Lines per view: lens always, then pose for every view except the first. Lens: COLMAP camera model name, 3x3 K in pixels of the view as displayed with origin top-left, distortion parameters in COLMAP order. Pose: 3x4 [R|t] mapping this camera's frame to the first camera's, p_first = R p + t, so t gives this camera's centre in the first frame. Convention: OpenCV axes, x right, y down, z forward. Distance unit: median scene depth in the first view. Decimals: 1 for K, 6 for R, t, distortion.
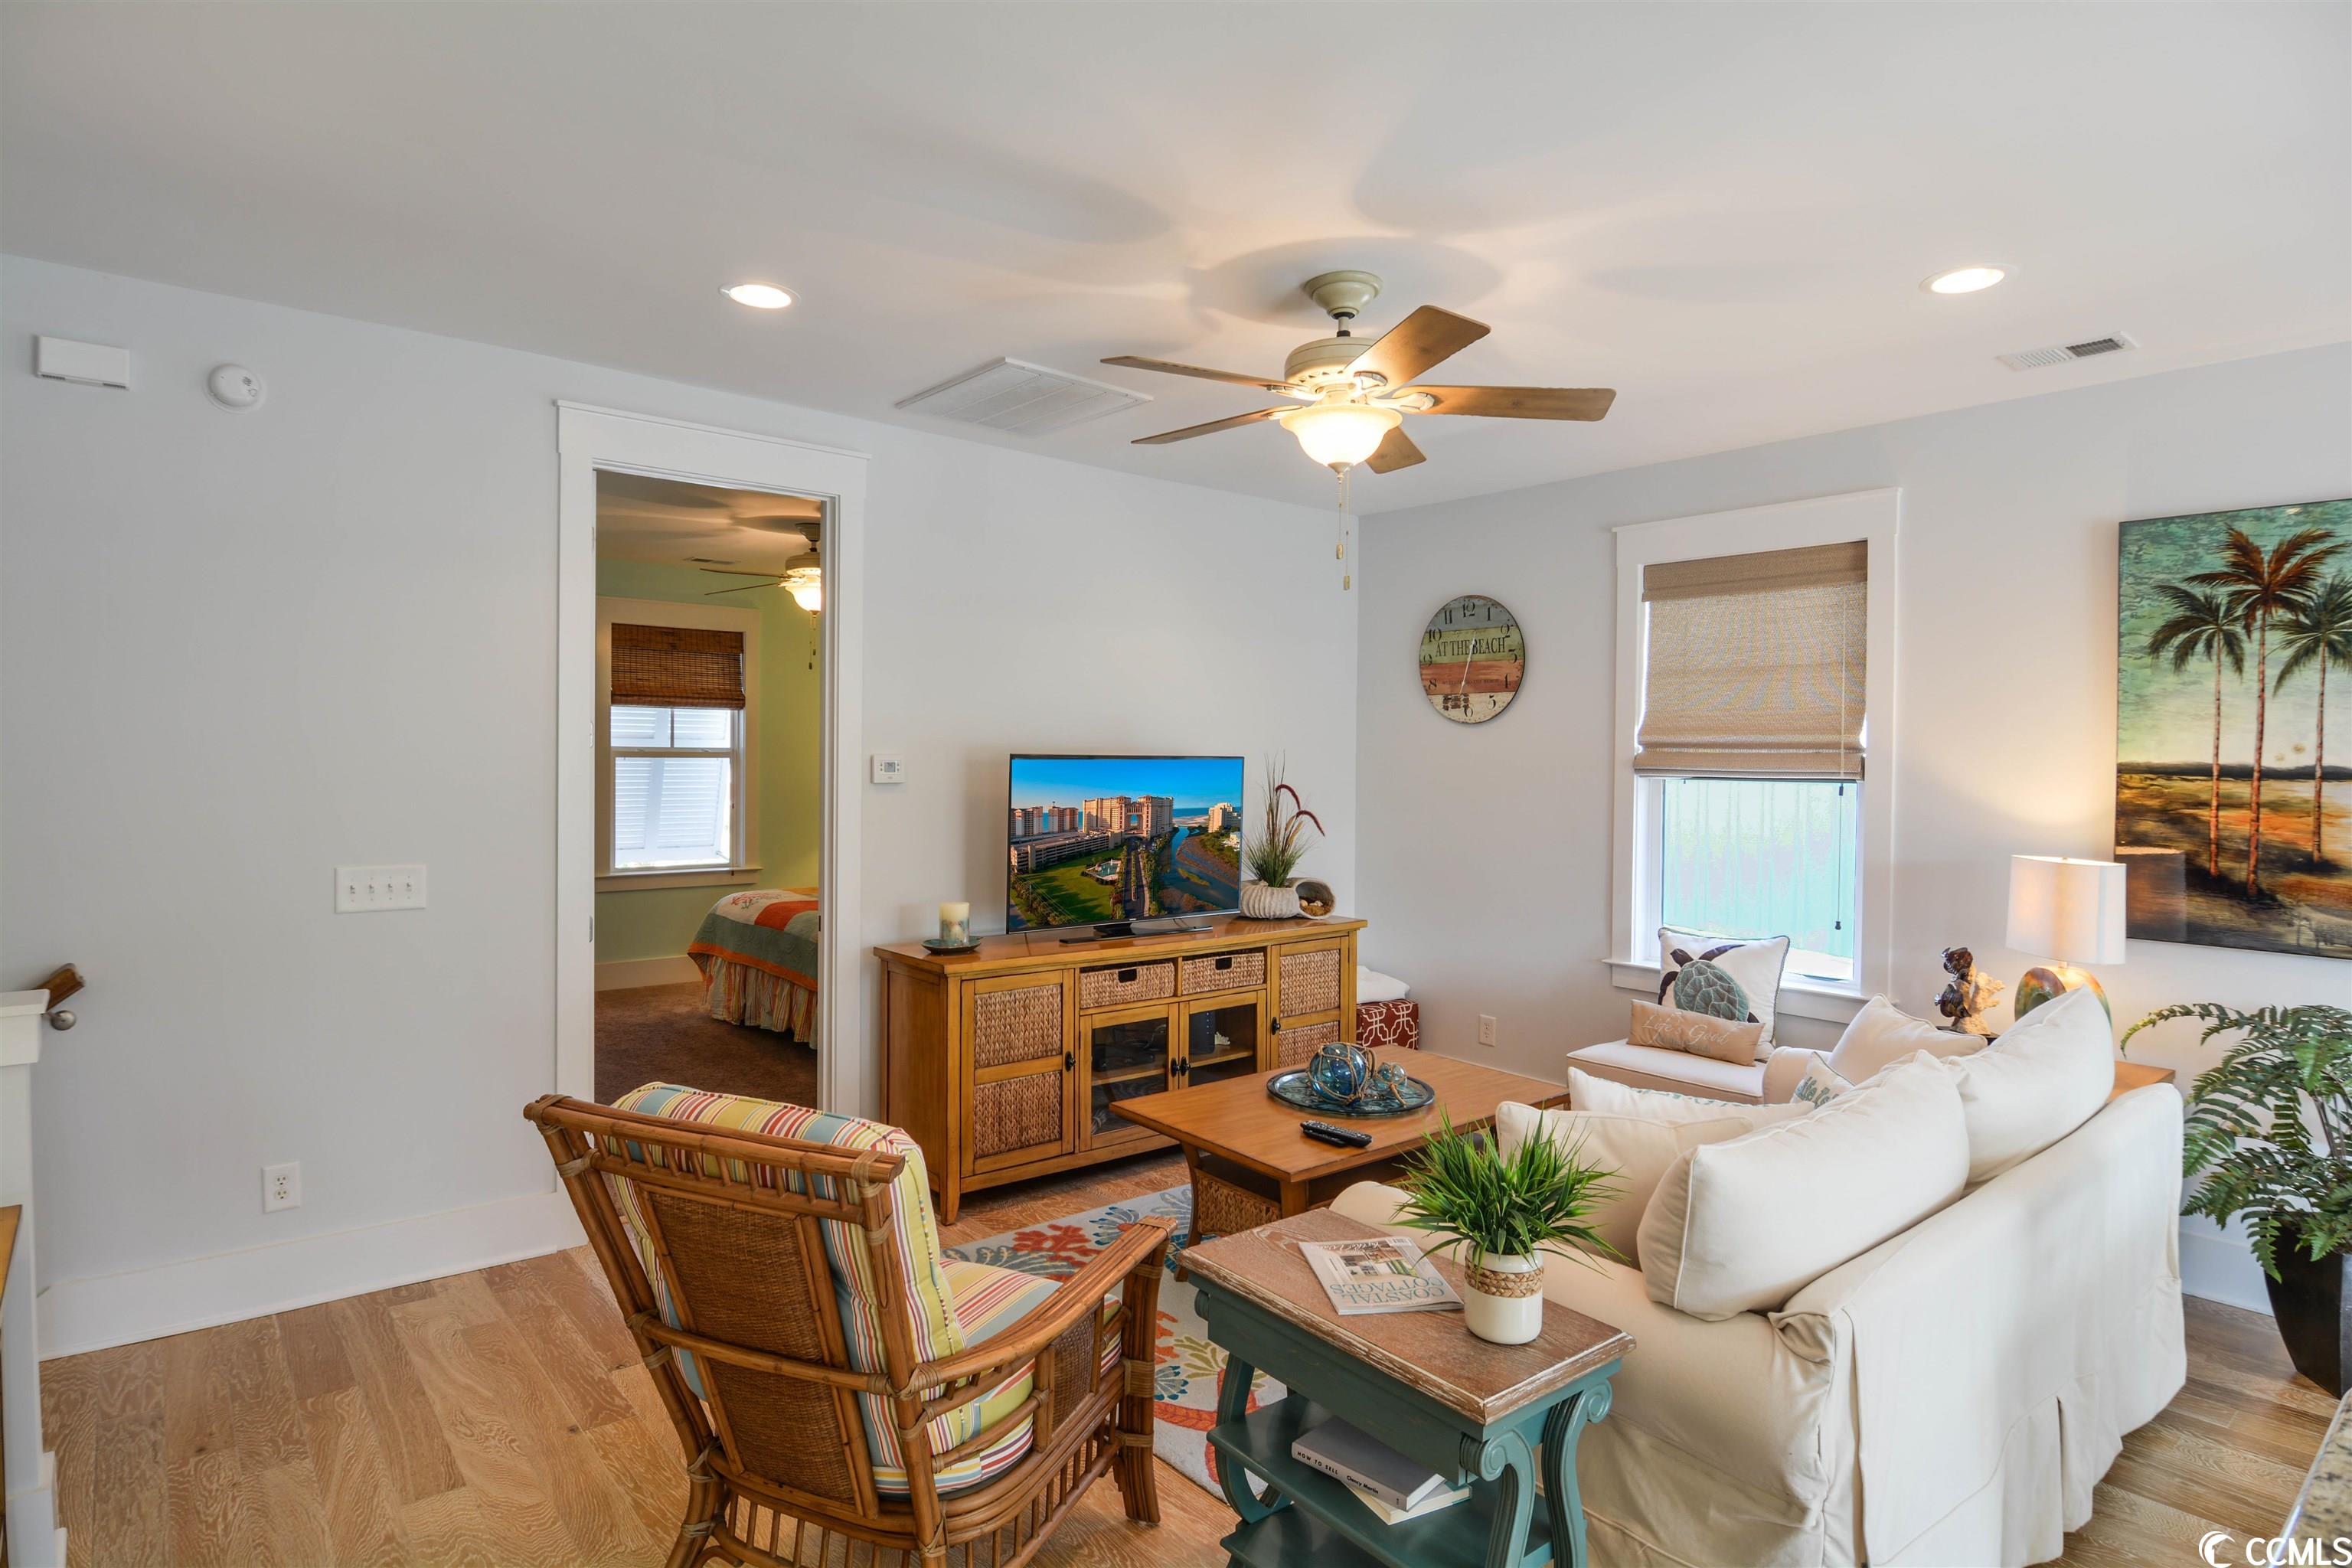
lens RADIAL K [[1249.7, 0, 1173.8], [0, 1249.7, 773.7], [0, 0, 1]] dist [-0.007936, -0.011443]
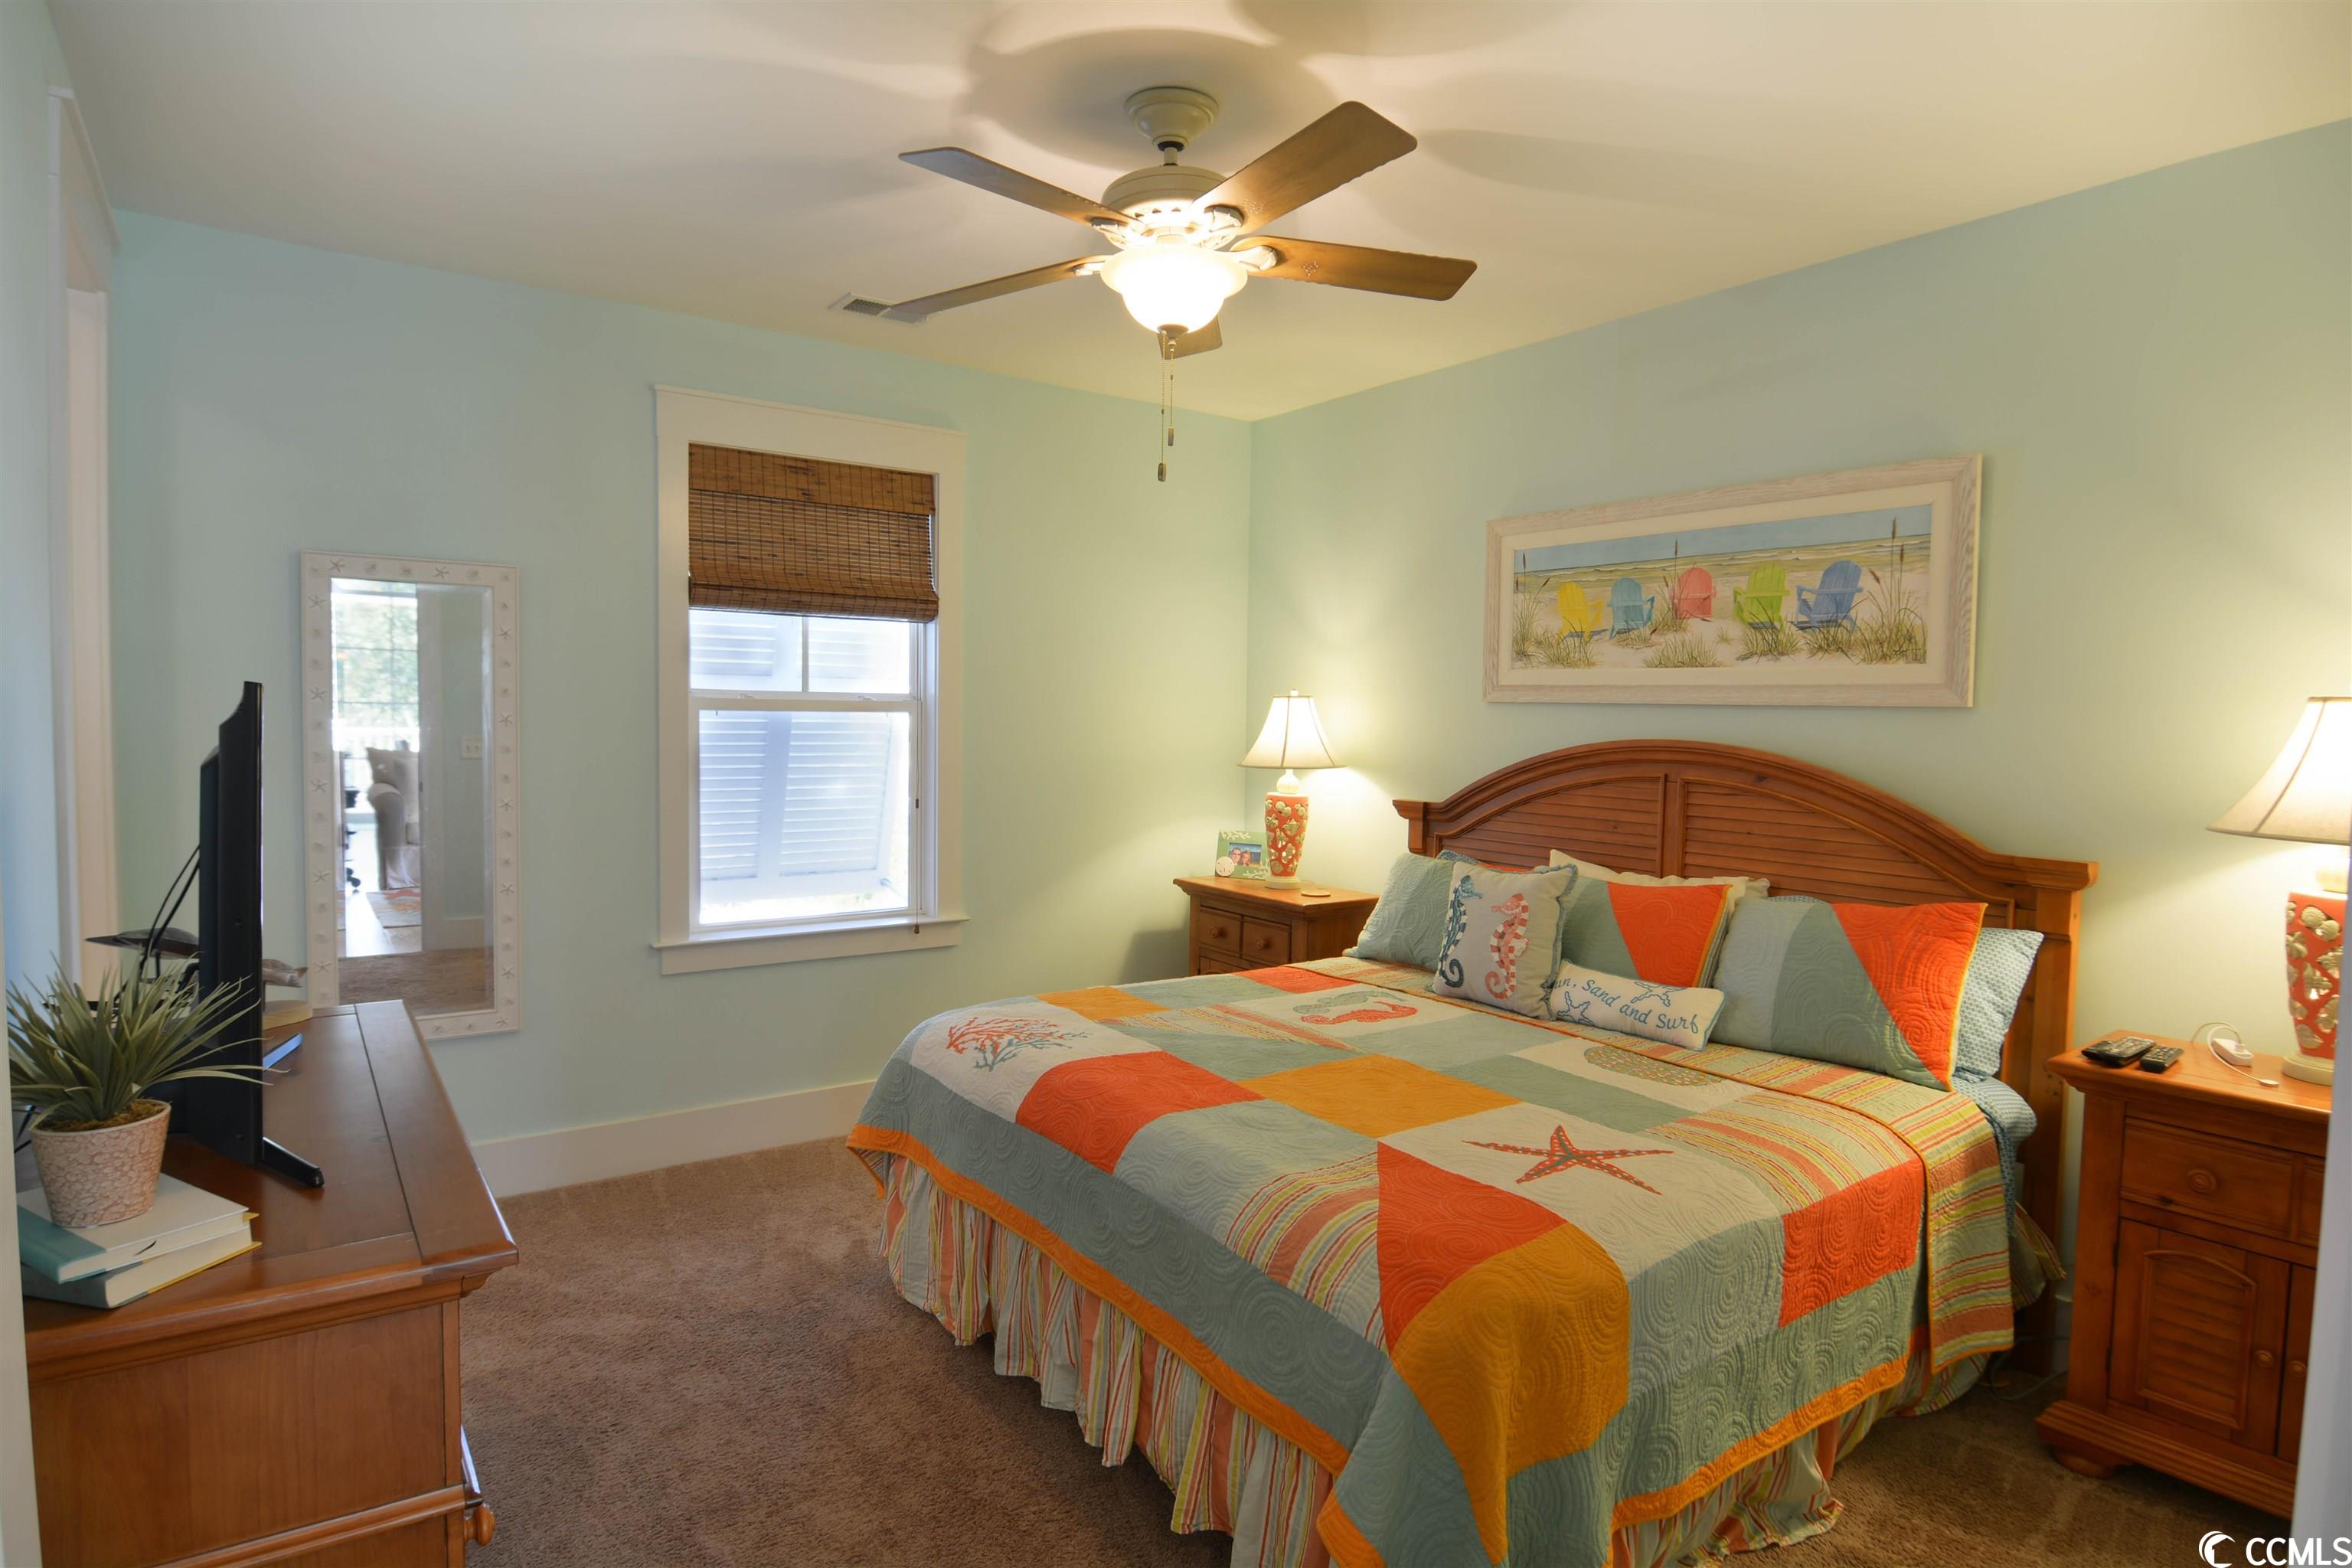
lens RADIAL K [[1249.7, 0, 1173.8], [0, 1249.7, 773.7], [0, 0, 1]] dist [-0.007936, -0.011443]
pose [[0.996715, 0.009484, -0.080428, -0.384941], [-0.006822, 0.999422, 0.033300, -0.009565], [0.080697, -0.032642, 0.996204, 0.916439]]
